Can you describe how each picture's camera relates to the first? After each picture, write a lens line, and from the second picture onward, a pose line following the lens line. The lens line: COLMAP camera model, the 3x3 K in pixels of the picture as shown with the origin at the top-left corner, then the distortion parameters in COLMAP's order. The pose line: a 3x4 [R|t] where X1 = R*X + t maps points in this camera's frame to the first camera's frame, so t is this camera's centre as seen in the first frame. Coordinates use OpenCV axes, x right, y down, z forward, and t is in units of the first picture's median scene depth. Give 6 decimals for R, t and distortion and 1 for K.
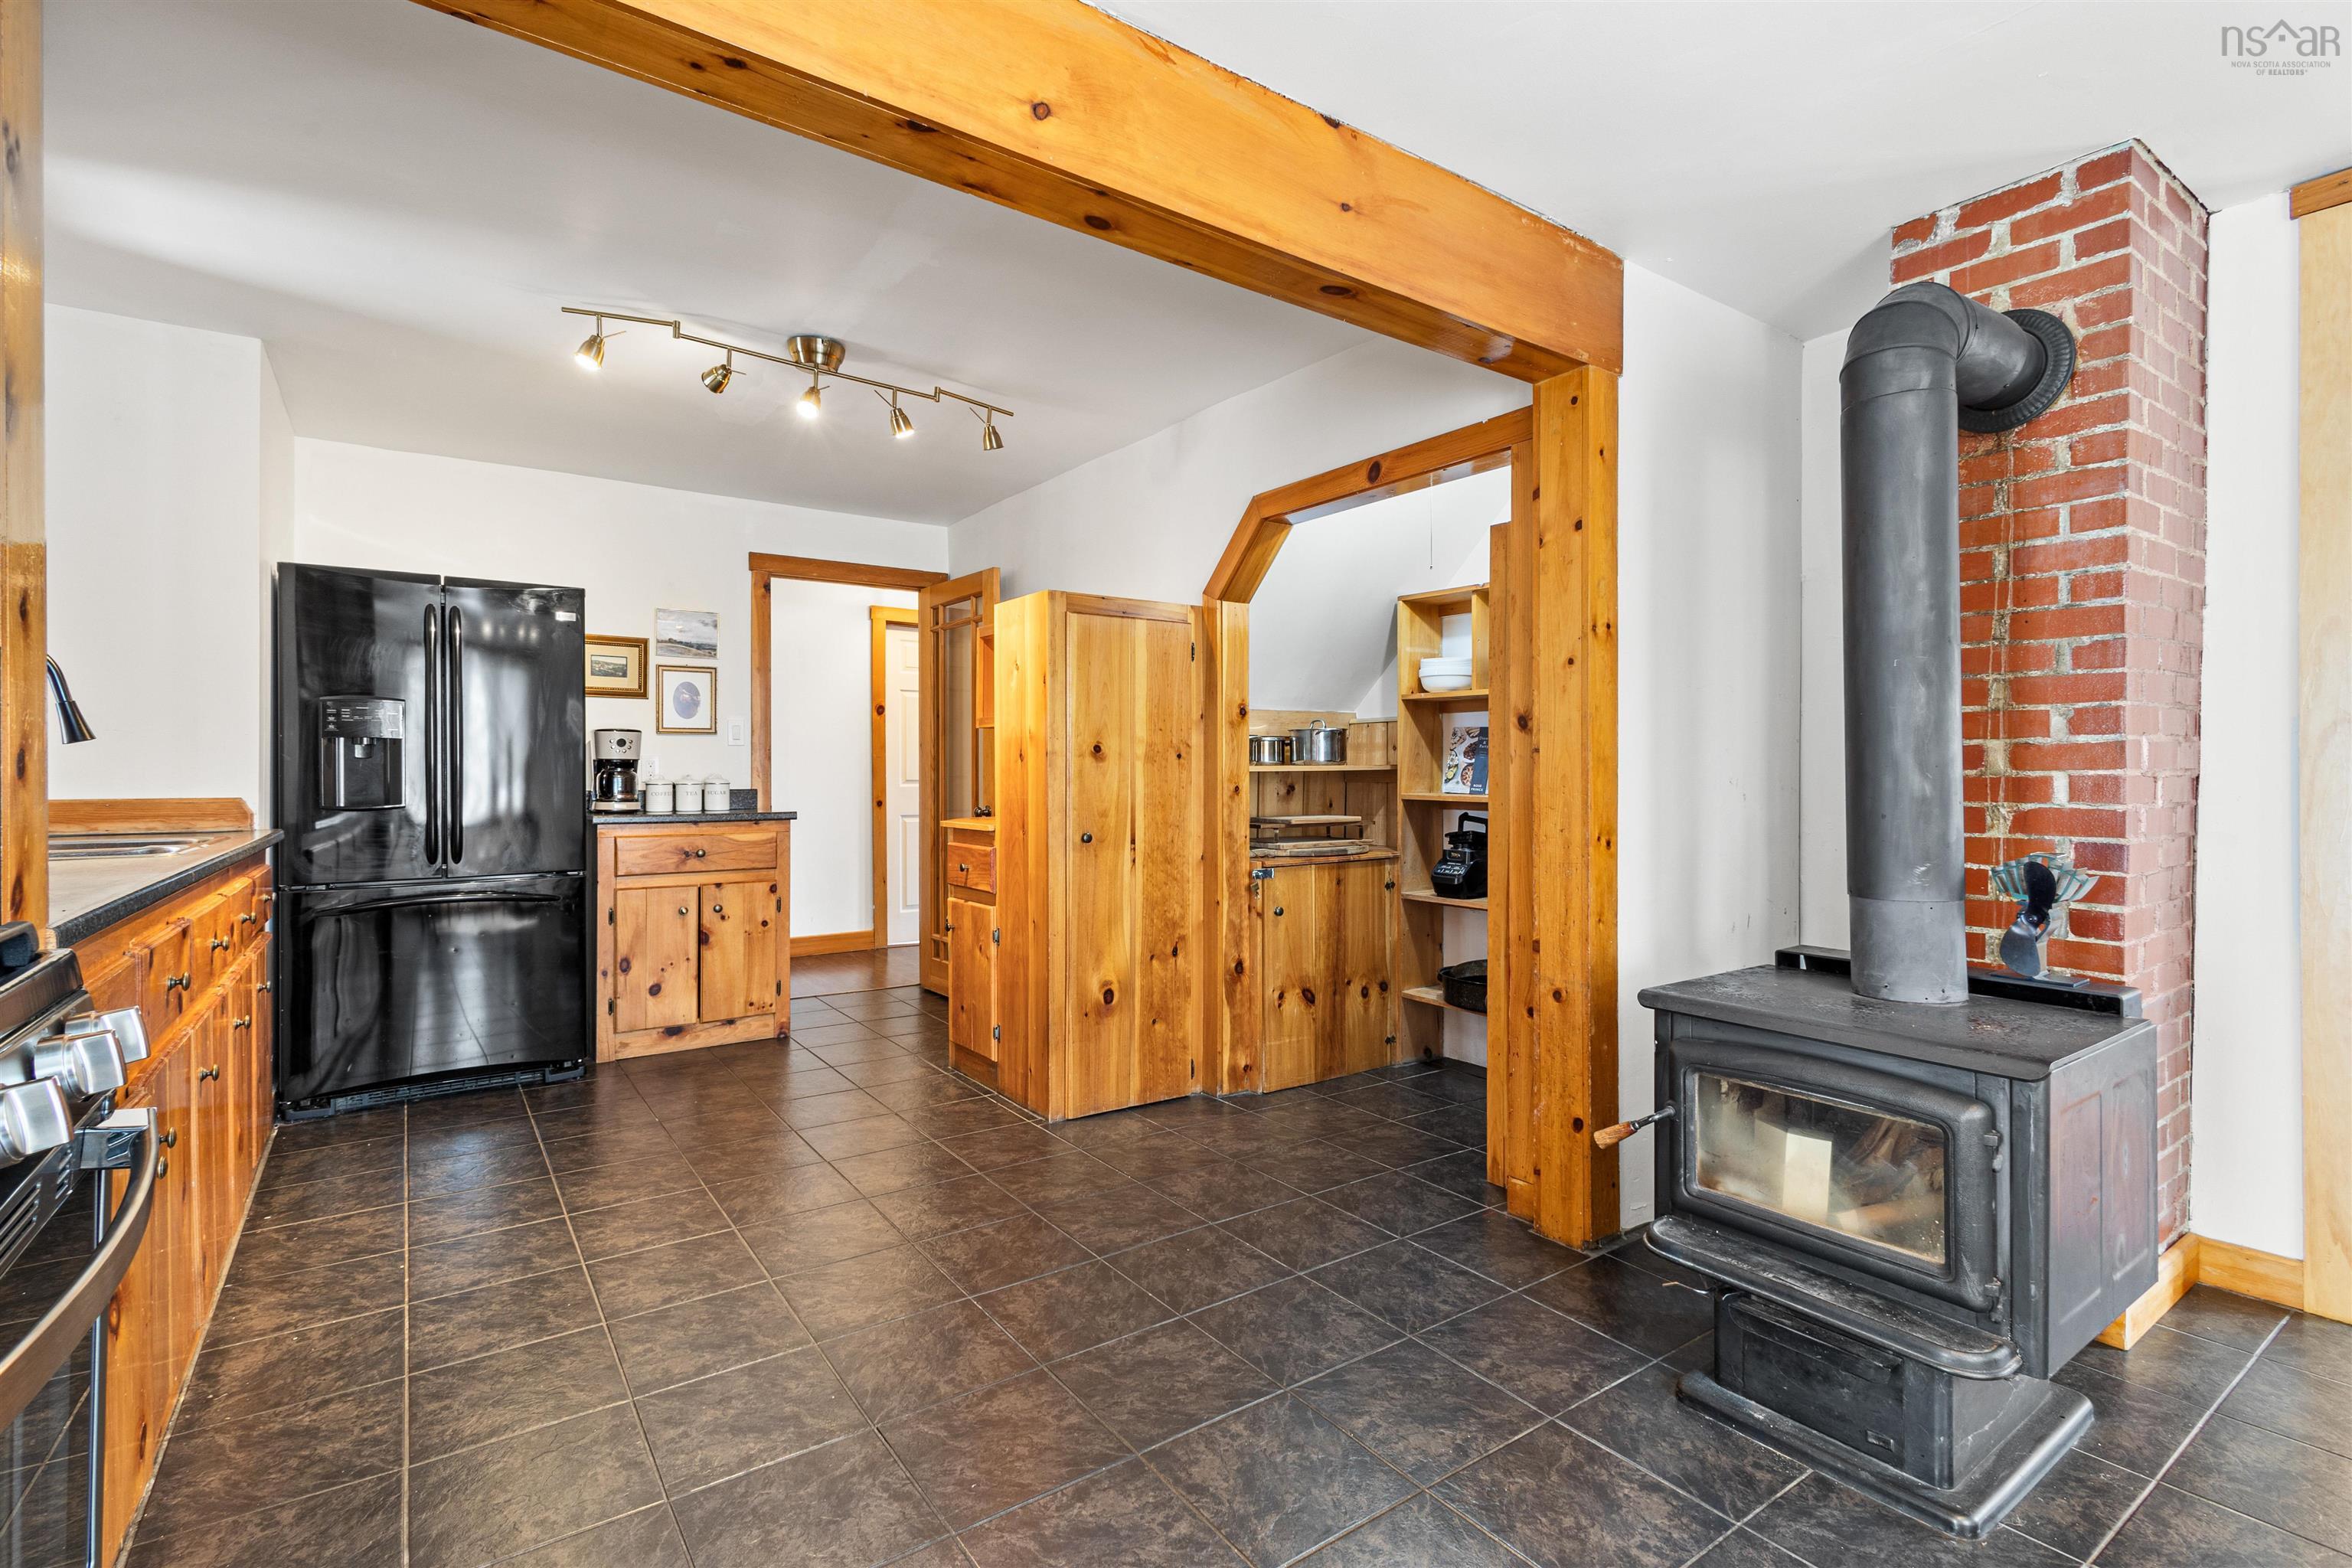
lens RADIAL K [[1090.3, 0, 1172.5], [0, 1090.3, 774.8], [0, 0, 1]] dist [0.012969, -0.002430]
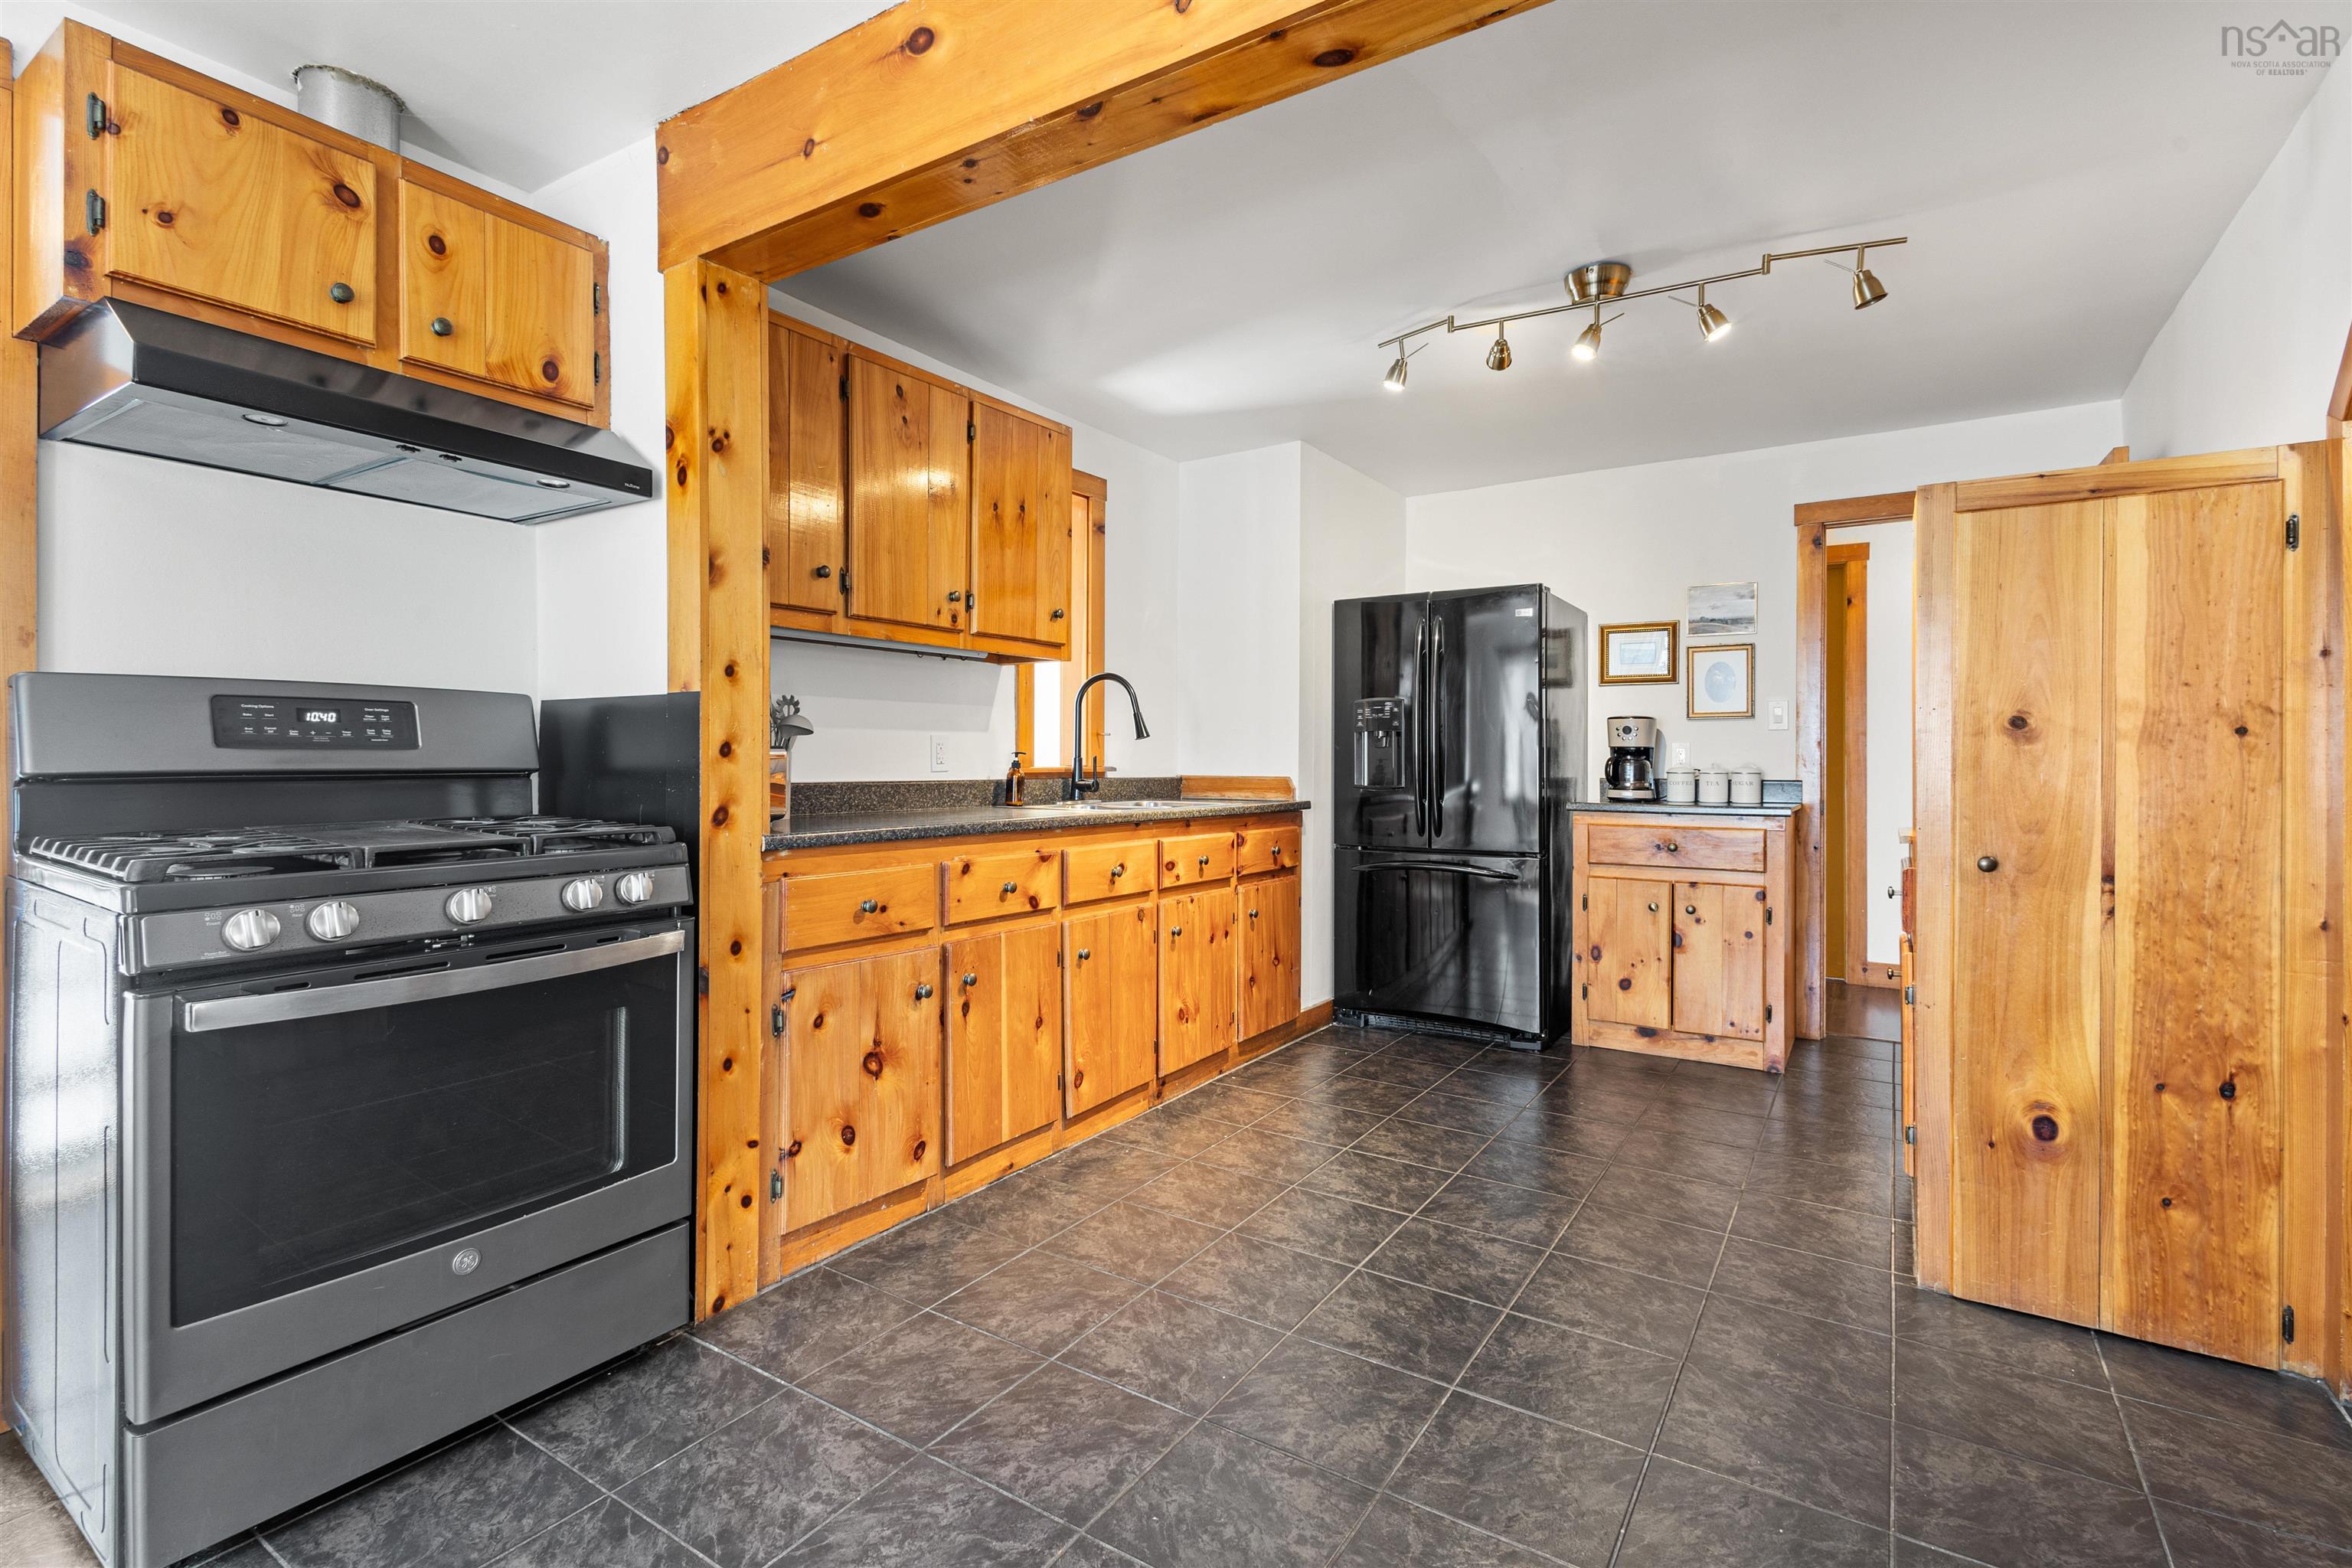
lens RADIAL K [[1090.3, 0, 1177.9], [0, 1090.3, 761.8], [0, 0, 1]] dist [0.012969, -0.002430]
pose [[0.368106, 0.003387, -0.929778, 0.317392], [-0.007114, 0.999974, 0.000826, 0.001529], [0.929757, 0.006310, 0.368120, 0.308079]]
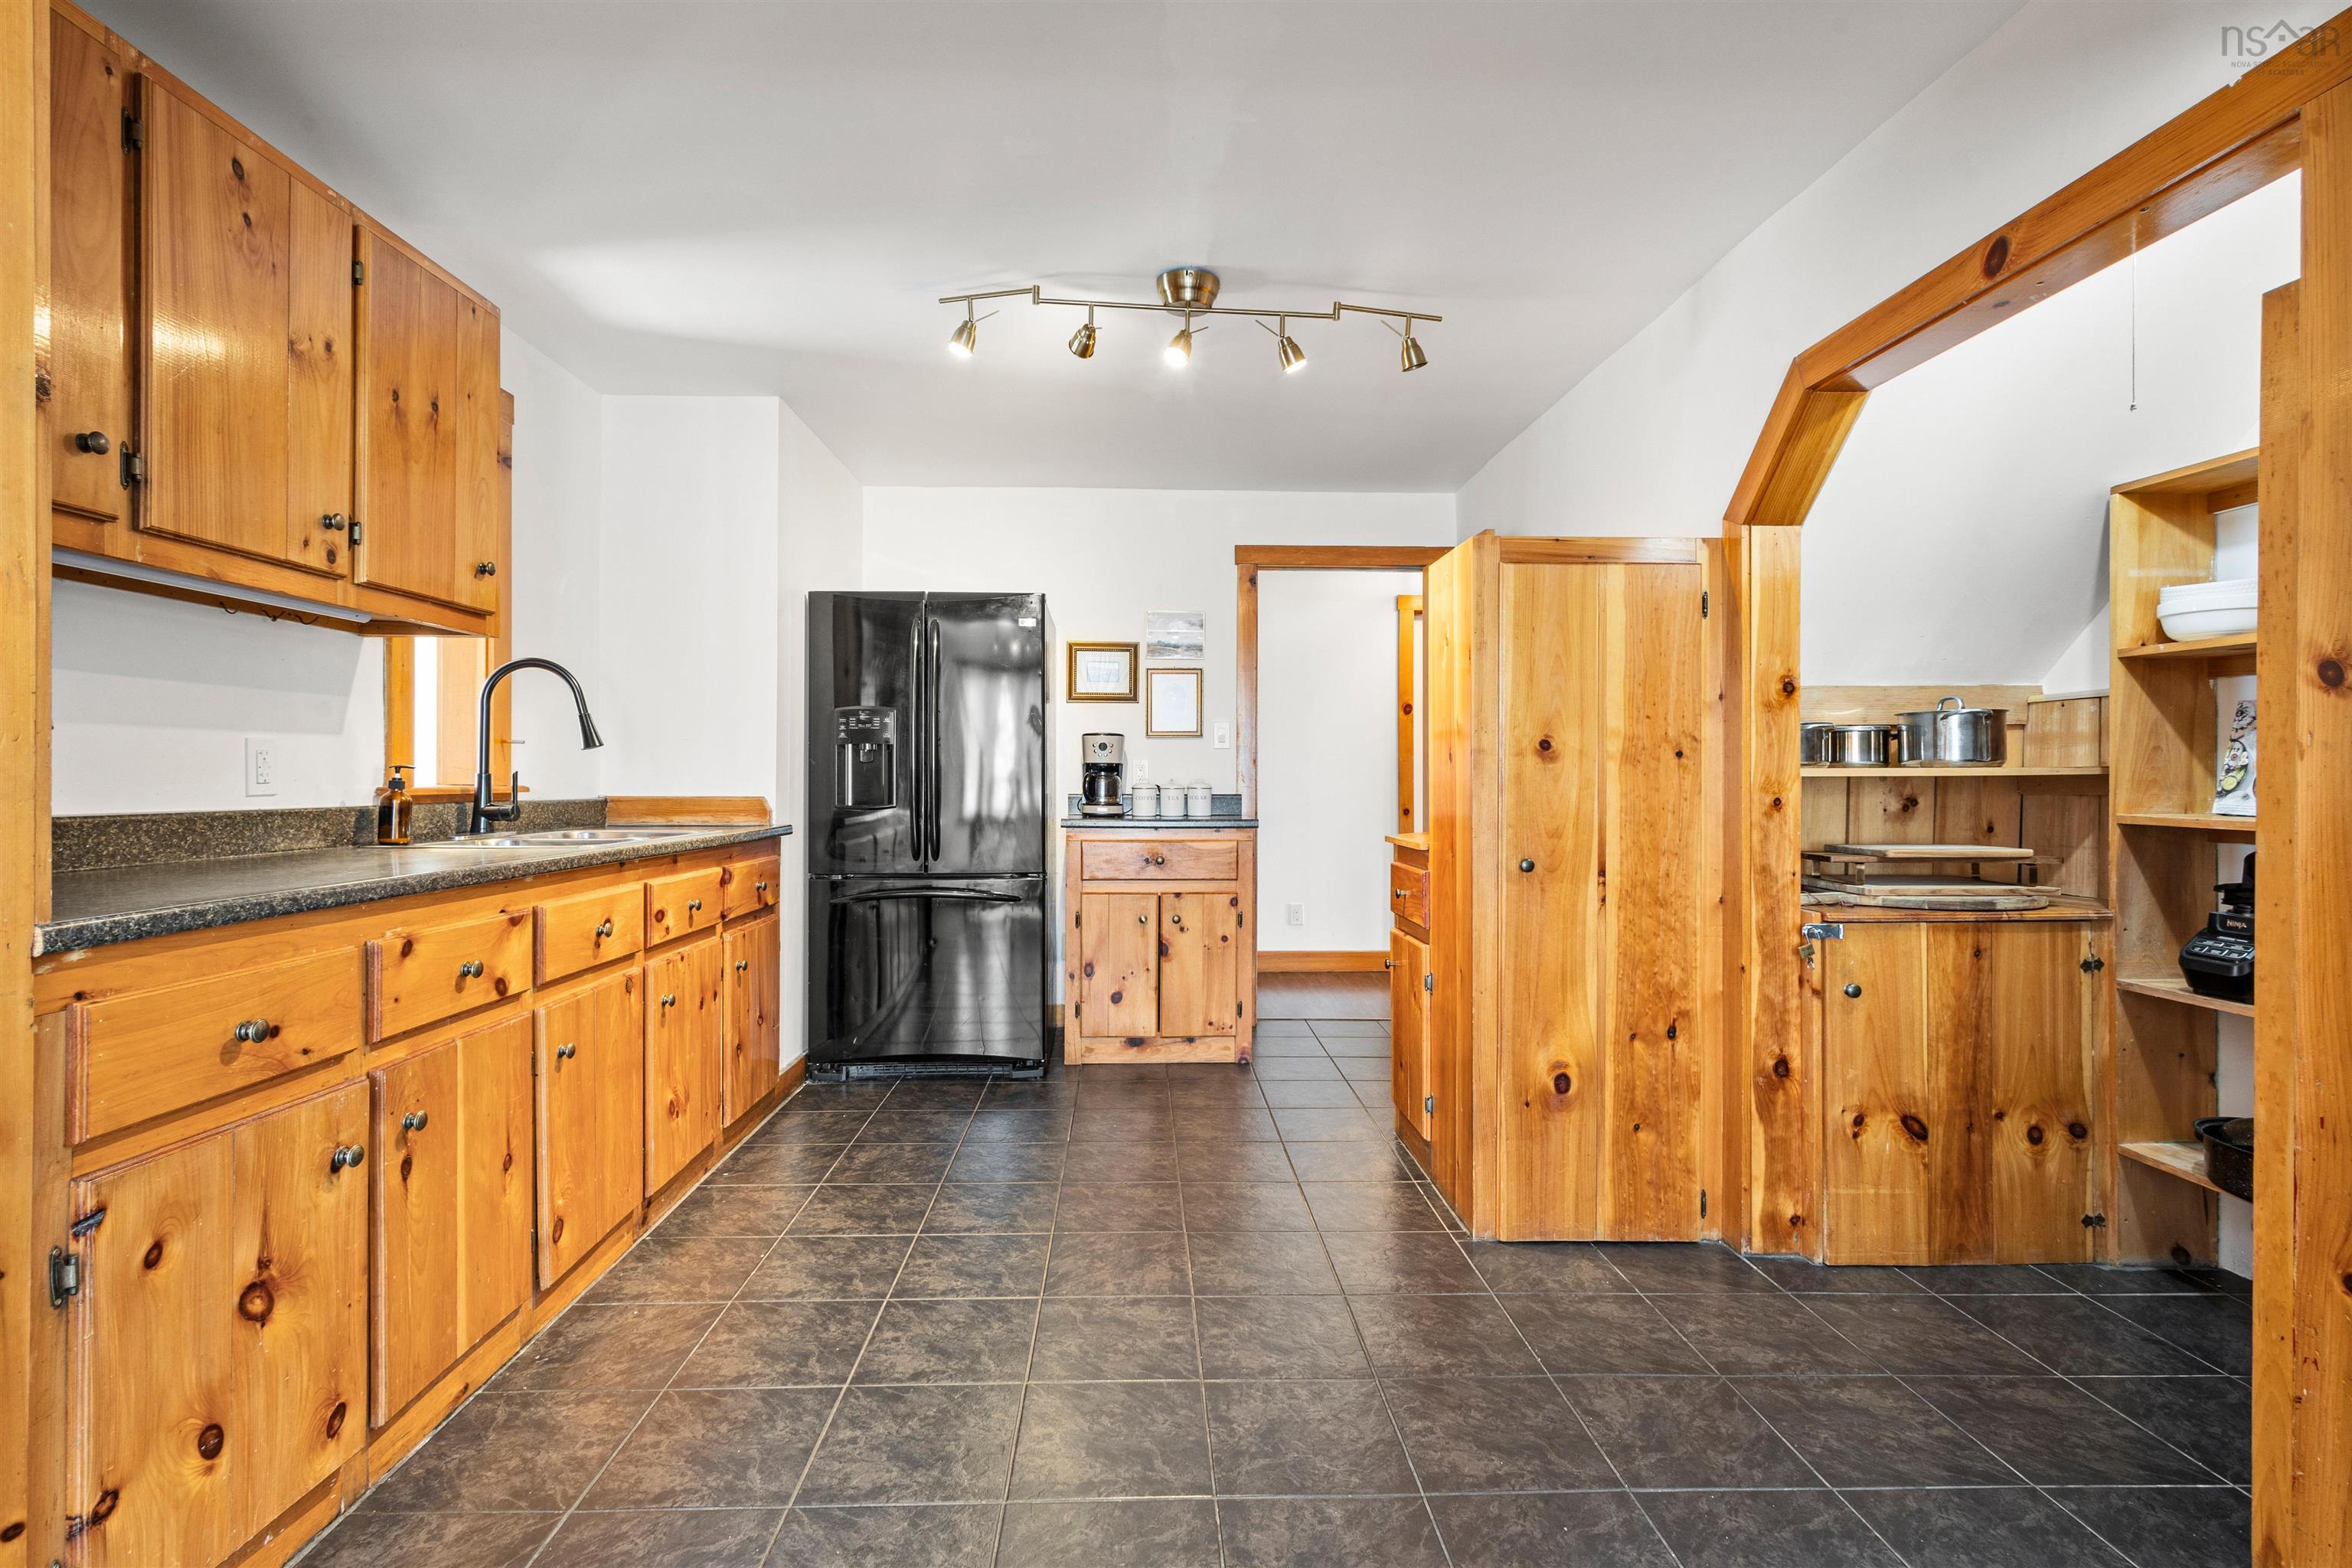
lens RADIAL K [[1090.3, 0, 1170.9], [0, 1090.3, 775.2], [0, 0, 1]] dist [0.012969, -0.002430]
pose [[0.837447, 0.001536, -0.546516, 0.115827], [-0.004882, 0.999977, -0.004671, 0.001330], [0.546496, 0.006579, 0.837436, 0.231040]]
